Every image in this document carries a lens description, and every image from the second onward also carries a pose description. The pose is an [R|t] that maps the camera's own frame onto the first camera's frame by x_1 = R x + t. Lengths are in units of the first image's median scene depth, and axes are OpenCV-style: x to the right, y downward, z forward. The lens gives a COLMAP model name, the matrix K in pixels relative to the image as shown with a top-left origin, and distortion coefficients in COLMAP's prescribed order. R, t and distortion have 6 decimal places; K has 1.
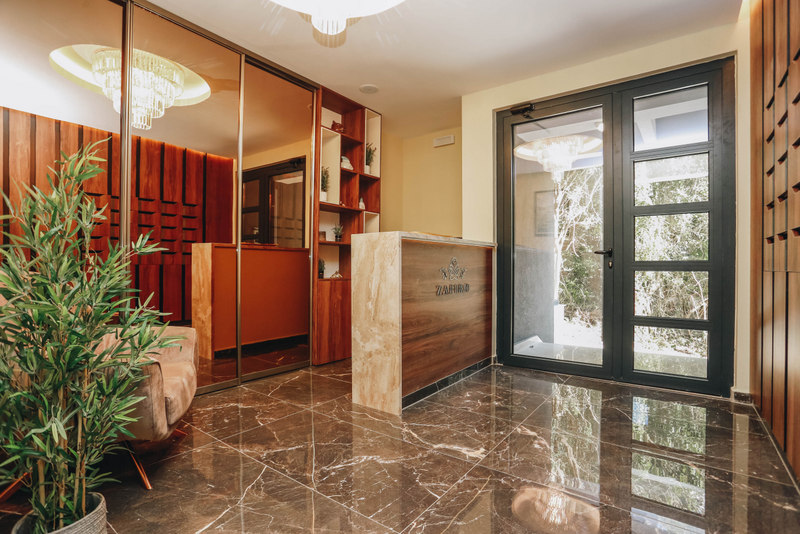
lens RADIAL K [[394.7, 0, 402.9], [0, 394.7, 265.6], [0, 0, 1]] dist [-0.022380, -0.000024]
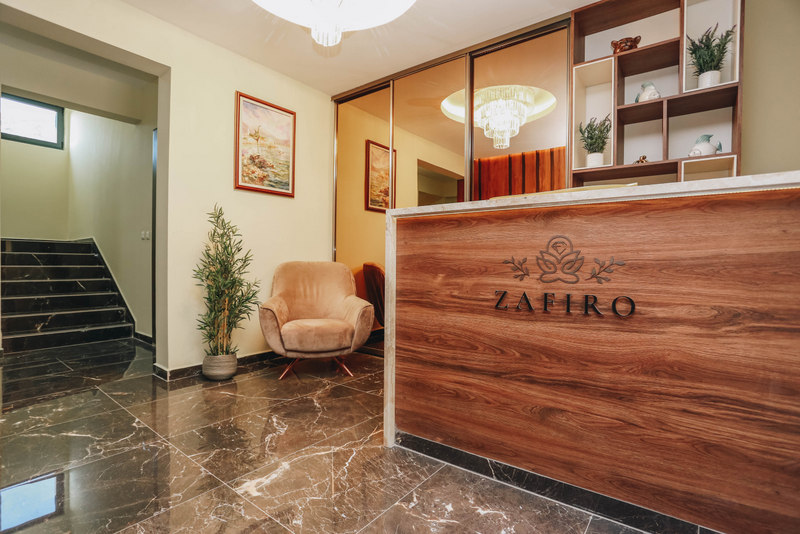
lens RADIAL K [[394.7, 0, 404.1], [0, 394.7, 267.0], [0, 0, 1]] dist [-0.022380, -0.000024]
pose [[-0.033399, -0.000137, -0.999442, 0.872360], [-0.003007, 0.999995, -0.000037, 0.026906], [0.999438, 0.003004, -0.033400, 1.204859]]
